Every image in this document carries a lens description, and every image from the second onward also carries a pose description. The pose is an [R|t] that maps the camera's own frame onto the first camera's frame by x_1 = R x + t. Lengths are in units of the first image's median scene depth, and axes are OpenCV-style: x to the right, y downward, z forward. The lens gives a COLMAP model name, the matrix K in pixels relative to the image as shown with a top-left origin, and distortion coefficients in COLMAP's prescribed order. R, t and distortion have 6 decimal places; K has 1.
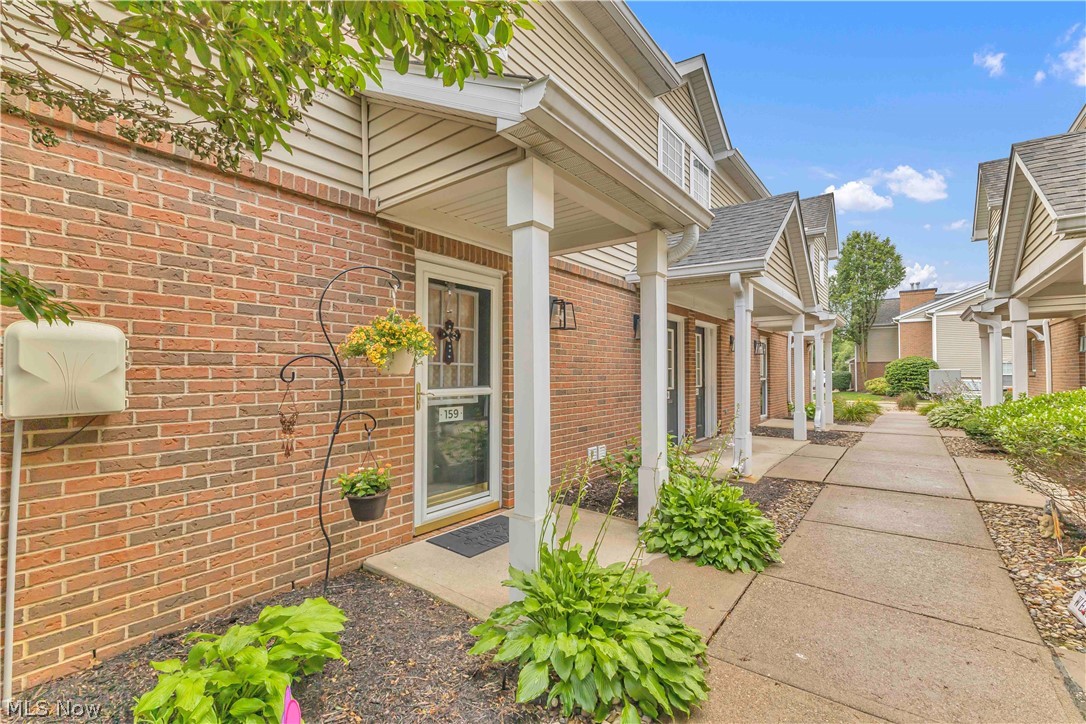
lens RADIAL K [[468.4, 0, 546.8], [0, 468.4, 360.1], [0, 0, 1]] dist [0.010318, -0.002714]
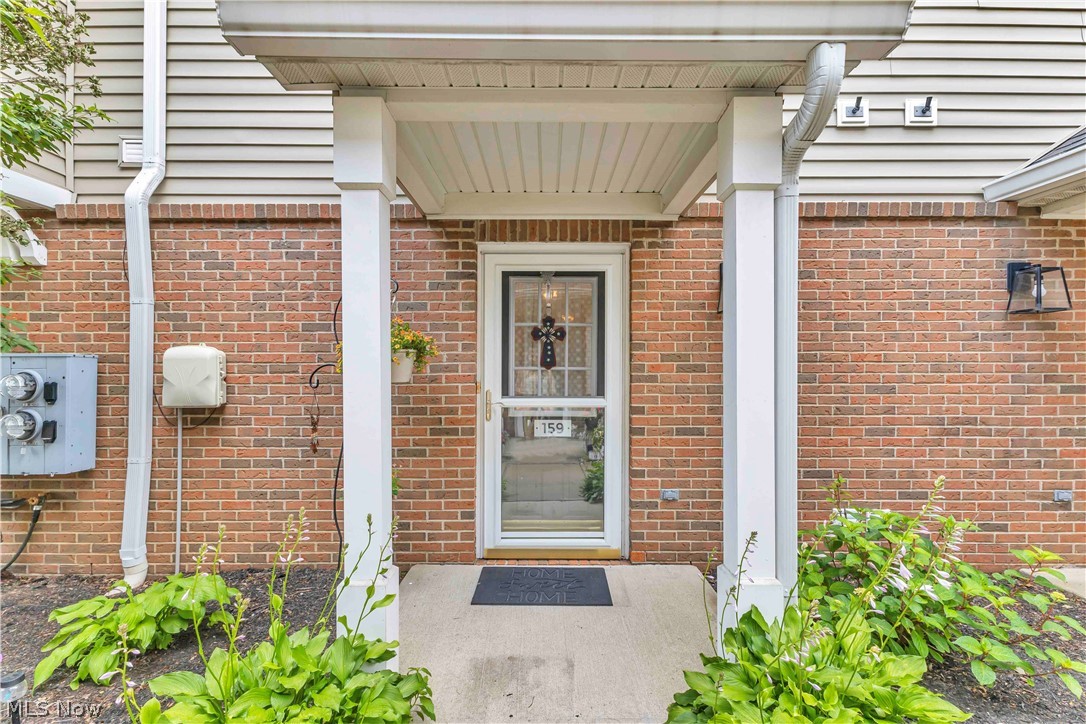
lens RADIAL K [[468.4, 0, 544.6], [0, 468.4, 368.0], [0, 0, 1]] dist [0.010318, -0.002714]
pose [[0.606485, -0.003625, -0.795087, 0.530102], [0.020038, 0.999742, 0.010727, -0.002500], [0.794843, -0.022438, 0.606401, 0.562297]]
